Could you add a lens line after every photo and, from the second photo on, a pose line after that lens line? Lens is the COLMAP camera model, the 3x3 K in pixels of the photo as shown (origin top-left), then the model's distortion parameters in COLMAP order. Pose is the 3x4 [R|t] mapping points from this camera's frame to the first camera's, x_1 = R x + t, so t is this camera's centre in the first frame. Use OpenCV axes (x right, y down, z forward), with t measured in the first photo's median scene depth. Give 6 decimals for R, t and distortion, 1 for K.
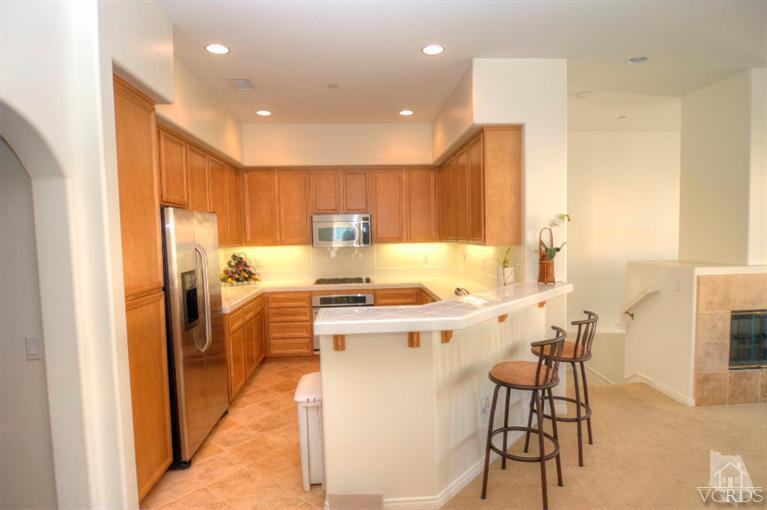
lens RADIAL K [[433.7, 0, 390.6], [0, 433.7, 258.5], [0, 0, 1]] dist [-0.001088, -0.000431]
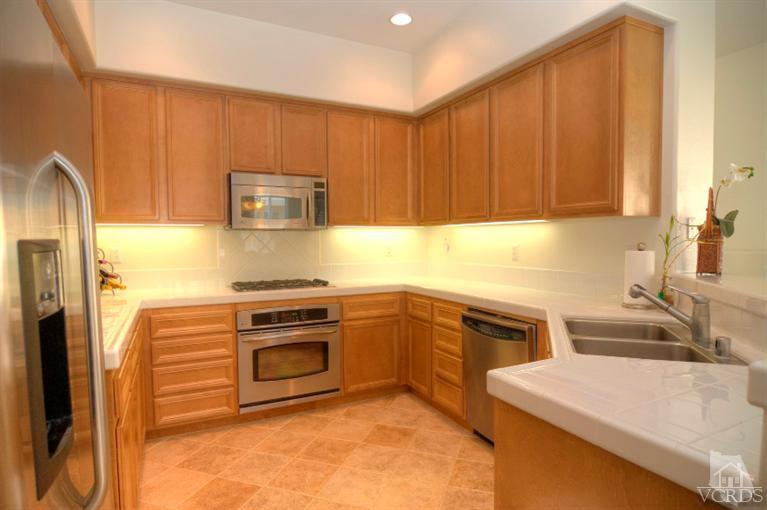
lens RADIAL K [[433.7, 0, 383.1], [0, 433.7, 258.0], [0, 0, 1]] dist [-0.001088, -0.000431]
pose [[0.924266, -0.001772, 0.381745, -0.217919], [0.008467, 0.999838, -0.015860, 0.025609], [-0.381655, 0.017891, 0.924132, 0.391611]]
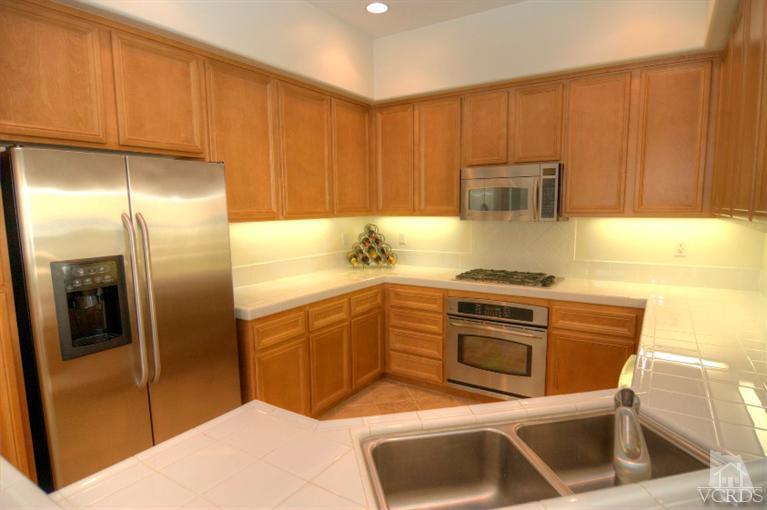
lens RADIAL K [[433.7, 0, 384.5], [0, 433.7, 257.5], [0, 0, 1]] dist [-0.001088, -0.000431]
pose [[0.803163, 0.084610, -0.589721, 0.113888], [-0.041138, 0.995377, 0.086784, -0.022301], [0.594338, -0.045442, 0.802931, 0.430489]]
